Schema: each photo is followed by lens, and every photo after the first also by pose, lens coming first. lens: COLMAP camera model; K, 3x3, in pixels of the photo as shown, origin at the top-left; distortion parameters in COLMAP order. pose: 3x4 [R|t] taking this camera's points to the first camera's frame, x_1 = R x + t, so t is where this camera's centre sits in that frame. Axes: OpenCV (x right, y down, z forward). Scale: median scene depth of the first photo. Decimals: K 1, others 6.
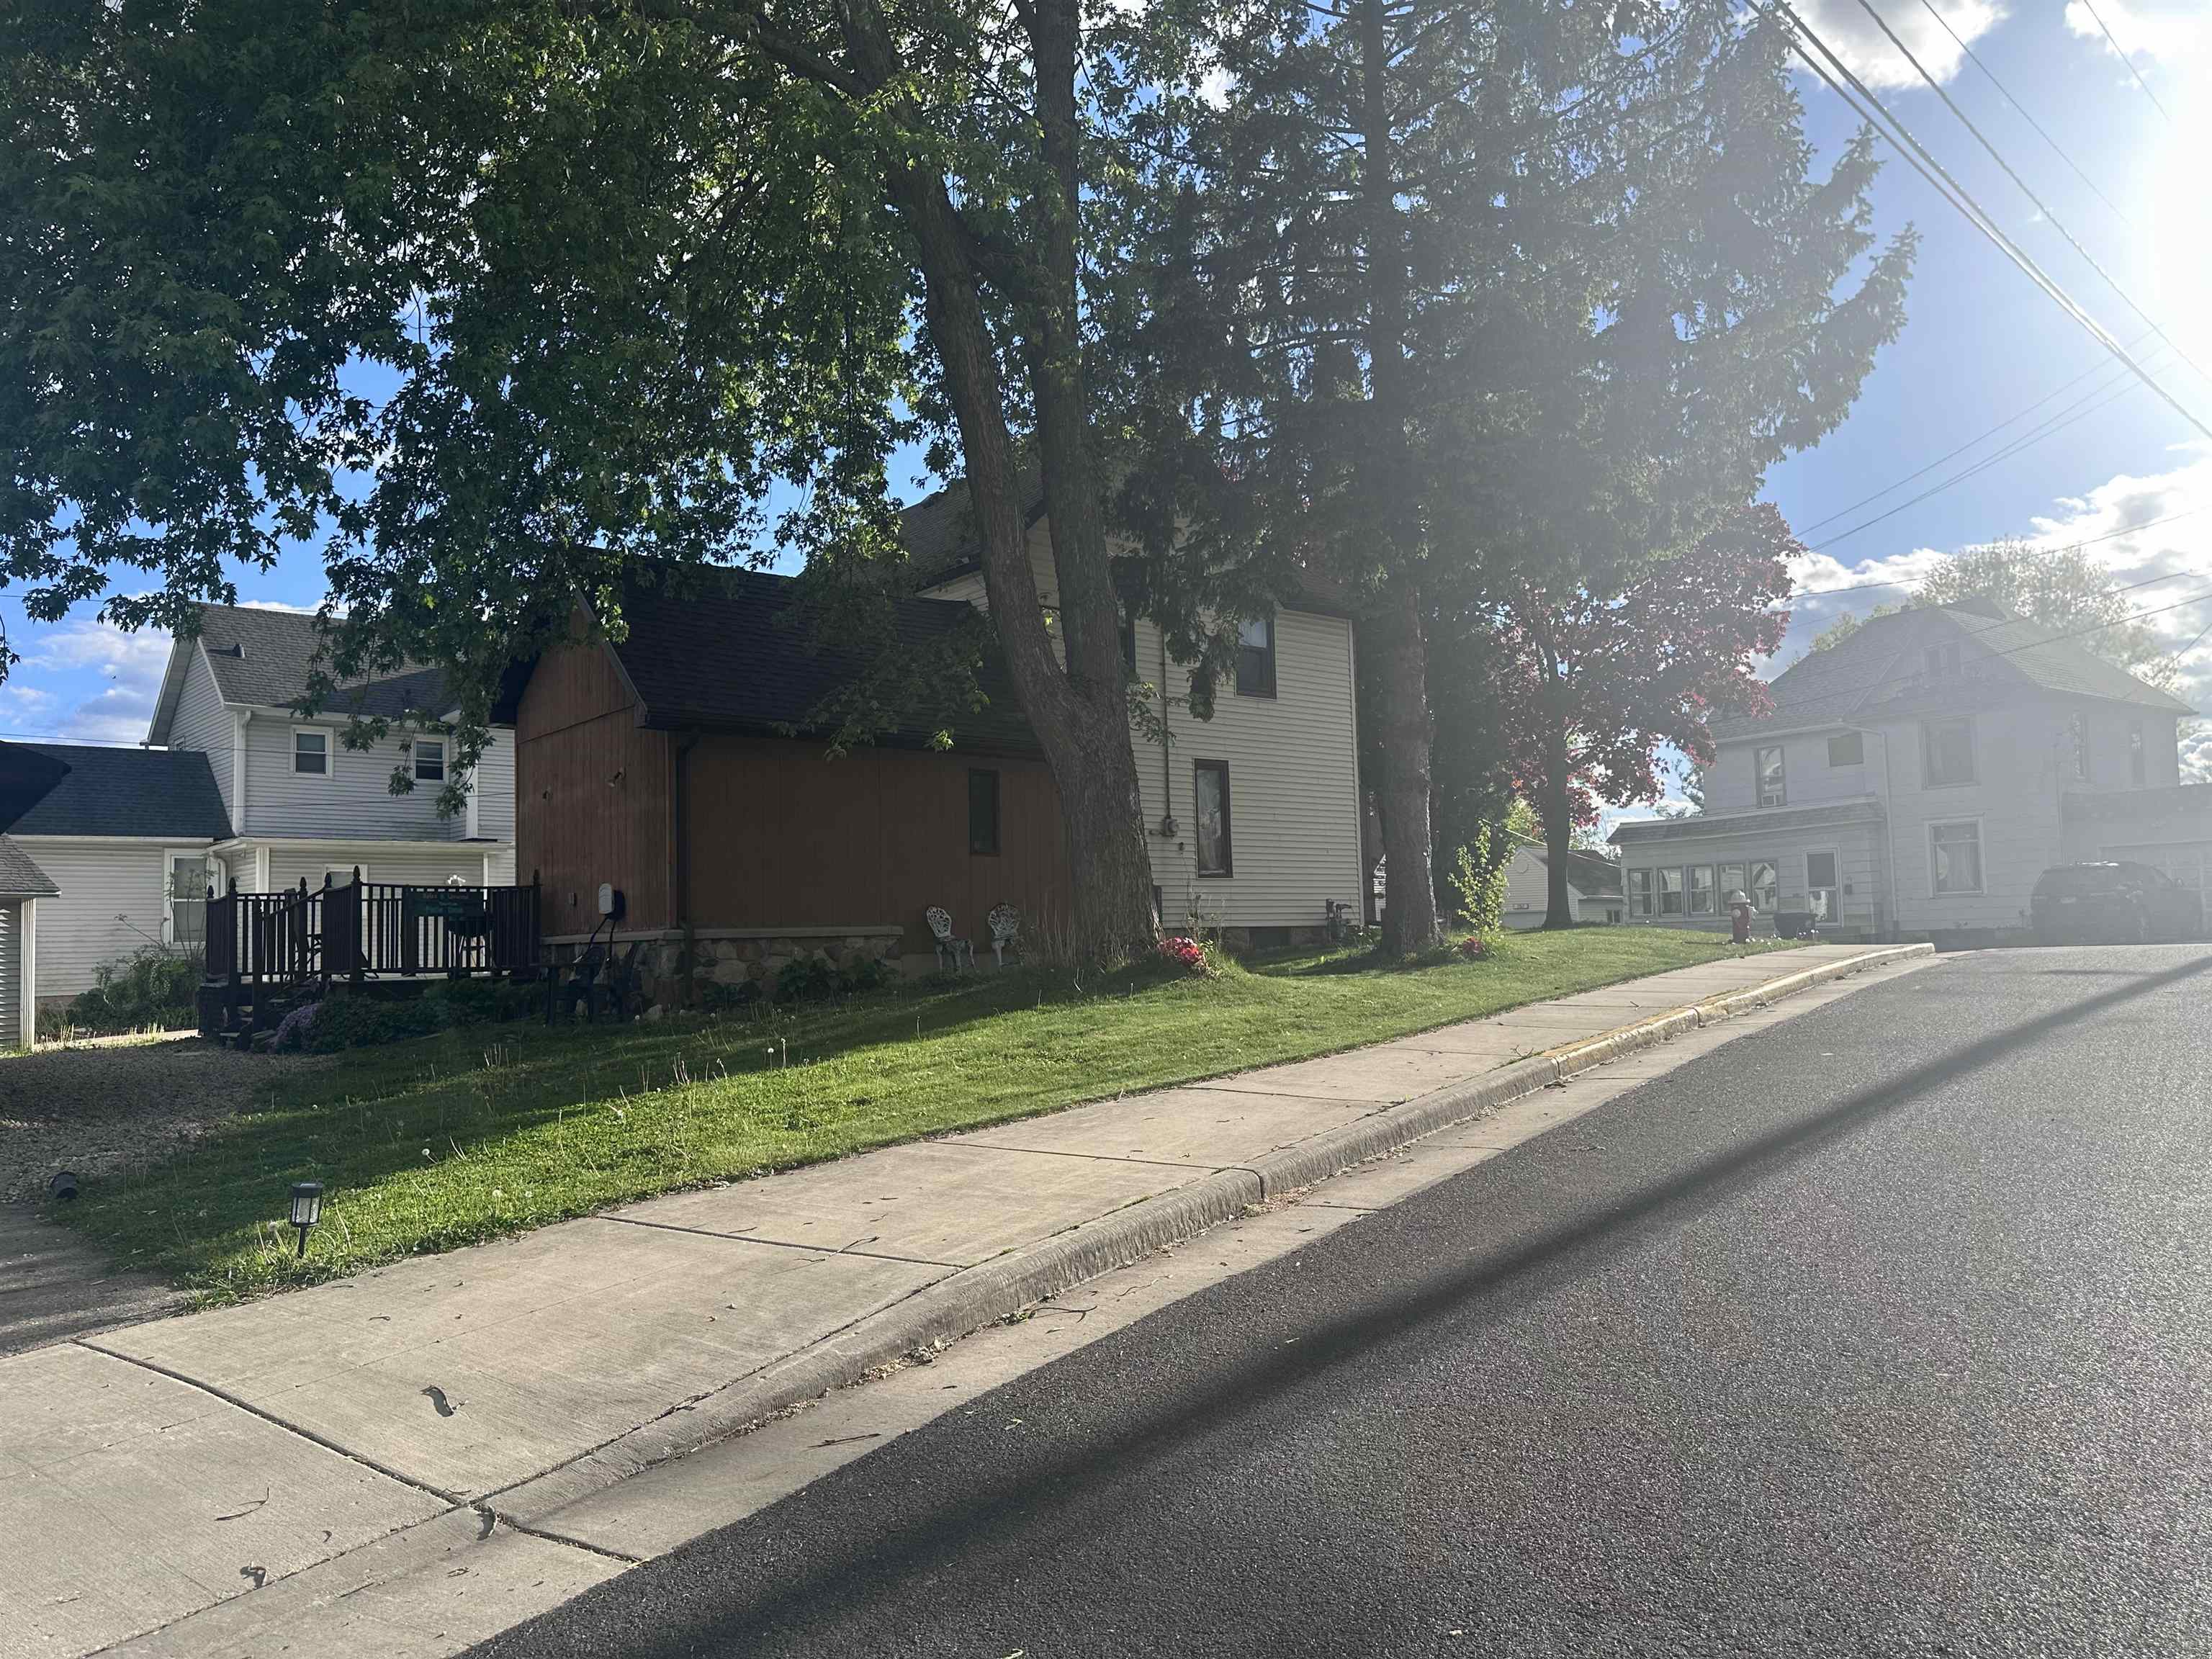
lens RADIAL K [[1546.9, 0, 1126.4], [0, 1546.9, 821.3], [0, 0, 1]] dist [0.041854, -0.056803]
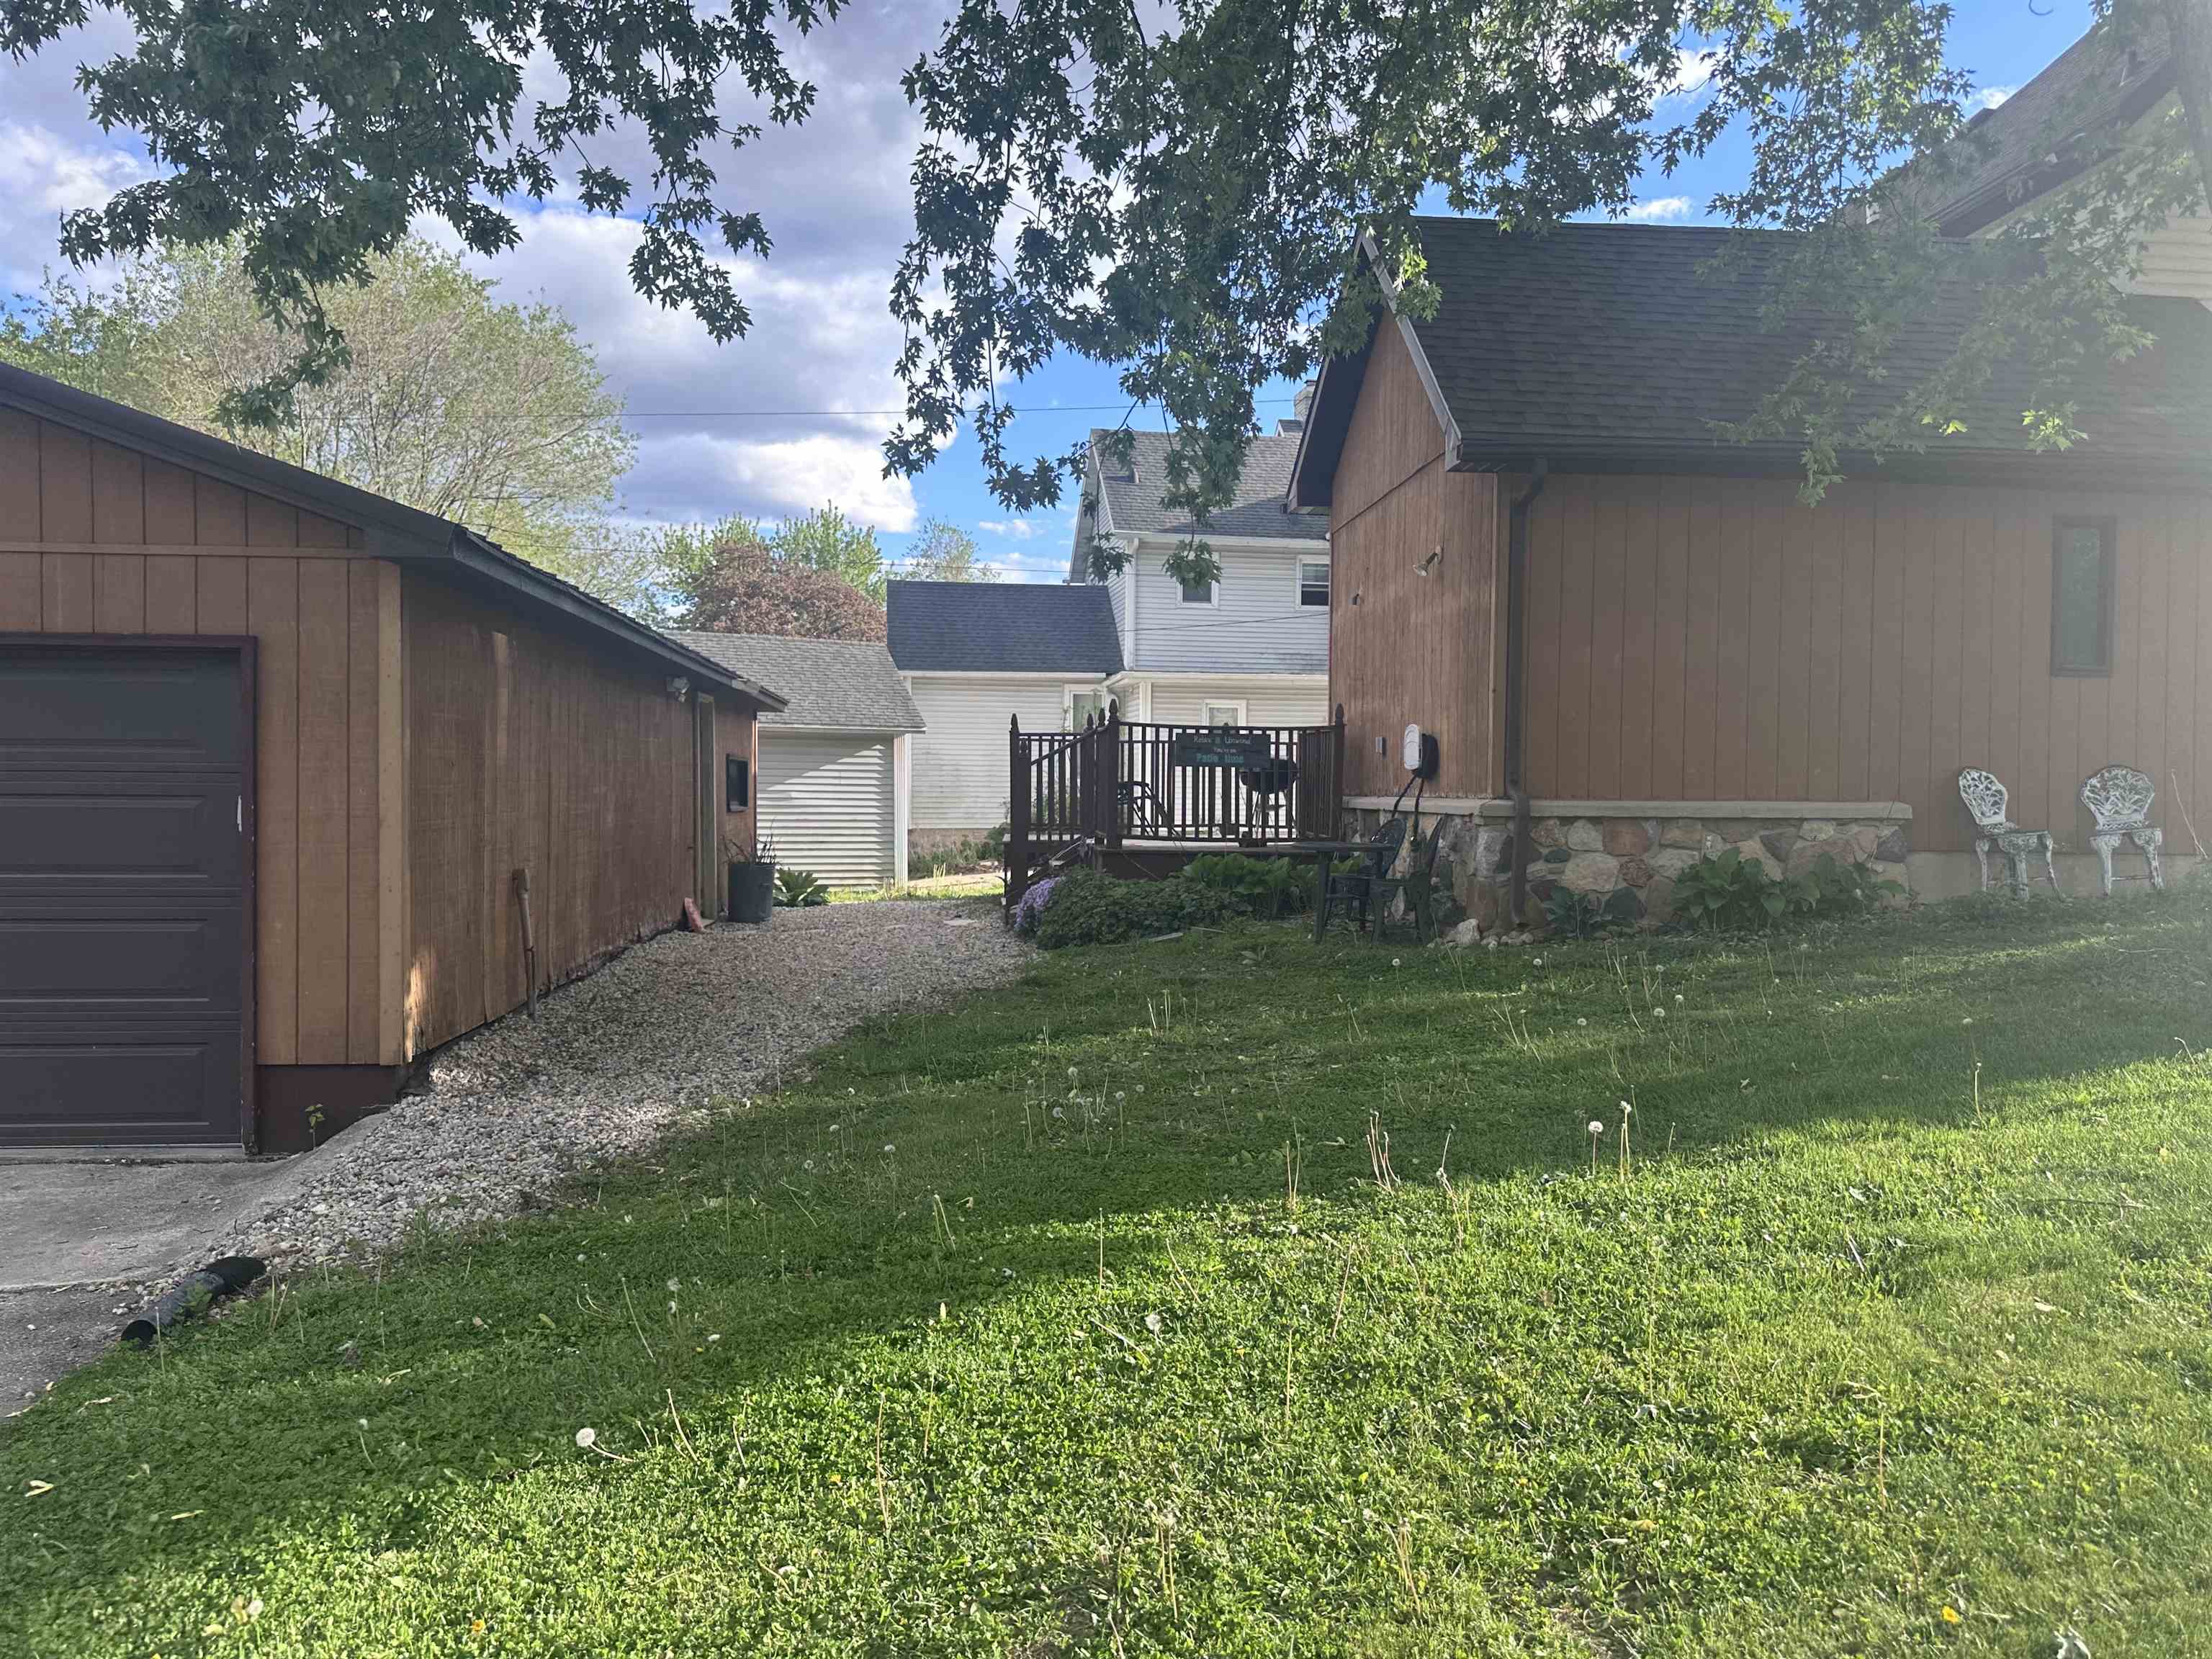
lens RADIAL K [[1546.9, 0, 1109.8], [0, 1546.9, 808.6], [0, 0, 1]] dist [0.041854, -0.056803]
pose [[0.823001, 0.040588, -0.566588, -0.062424], [0.013146, 0.995816, 0.090431, 0.013952], [0.567888, -0.081873, 0.819024, 0.364438]]
